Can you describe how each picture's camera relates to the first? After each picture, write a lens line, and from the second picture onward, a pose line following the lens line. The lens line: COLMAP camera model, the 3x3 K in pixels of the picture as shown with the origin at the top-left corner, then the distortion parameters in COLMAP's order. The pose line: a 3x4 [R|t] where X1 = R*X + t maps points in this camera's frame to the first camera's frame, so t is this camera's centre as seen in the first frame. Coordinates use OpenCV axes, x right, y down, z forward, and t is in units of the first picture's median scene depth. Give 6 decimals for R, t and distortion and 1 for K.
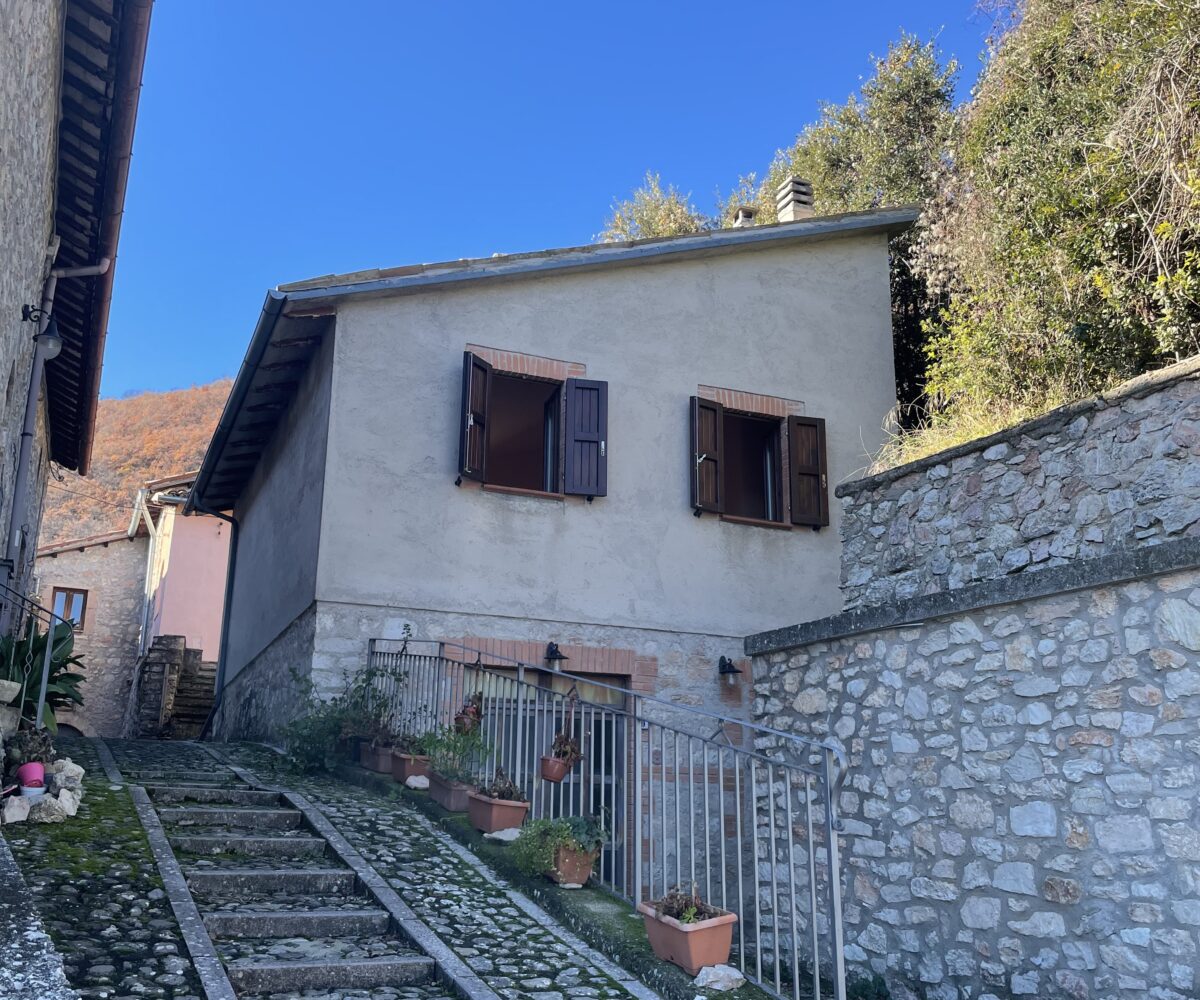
lens RADIAL K [[1173.8, 0, 601.0], [0, 1173.8, 514.5], [0, 0, 1]] dist [0.156185, -0.342812]
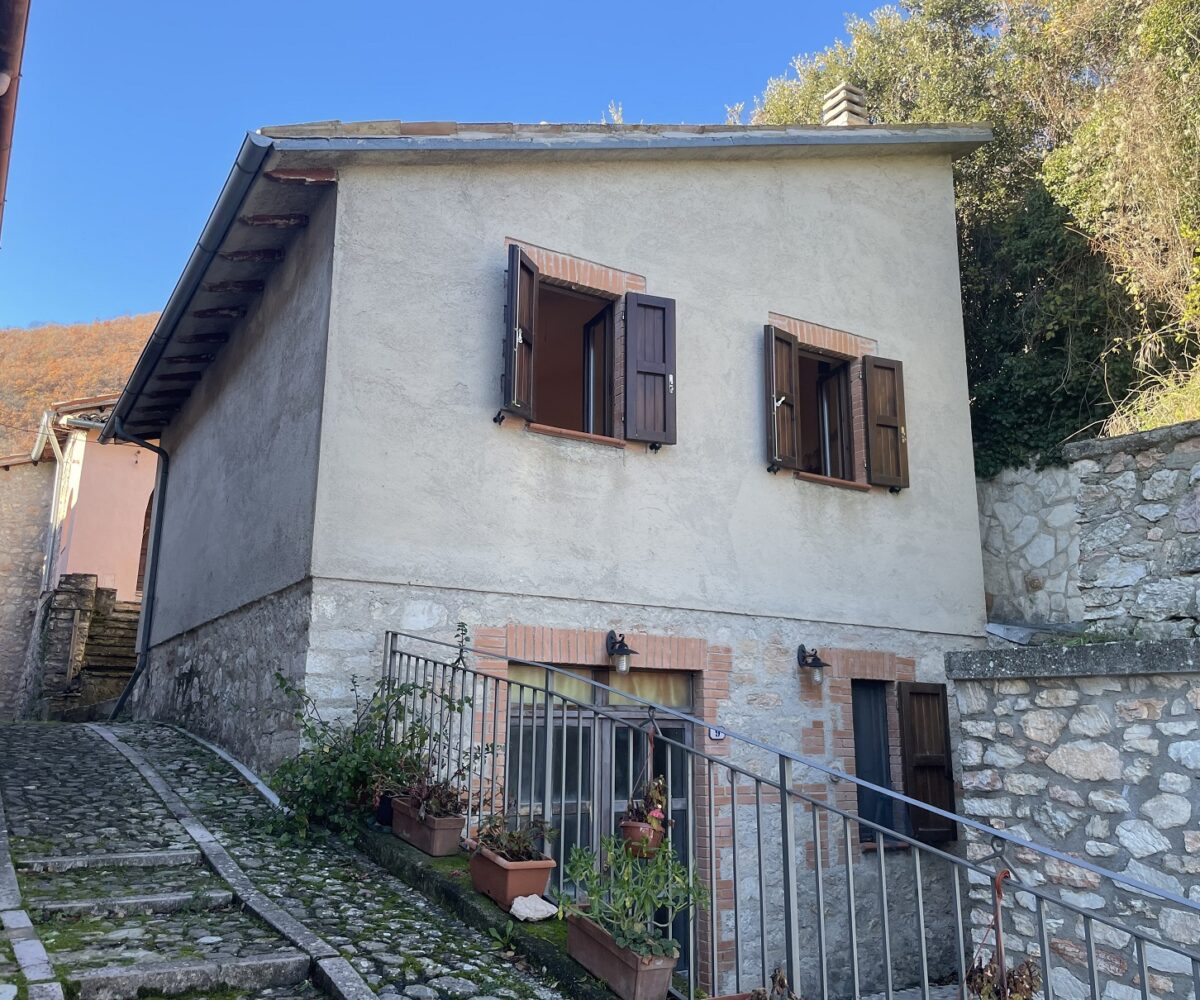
lens RADIAL K [[1005.0, 0, 602.9], [0, 1005.0, 502.0], [0, 0, 1]] dist [0.116104, -0.164695]
pose [[0.990907, 0.030595, 0.131020, -0.132713], [-0.036806, 0.998298, 0.045246, -0.005644], [-0.129413, -0.049657, 0.990347, 0.335233]]
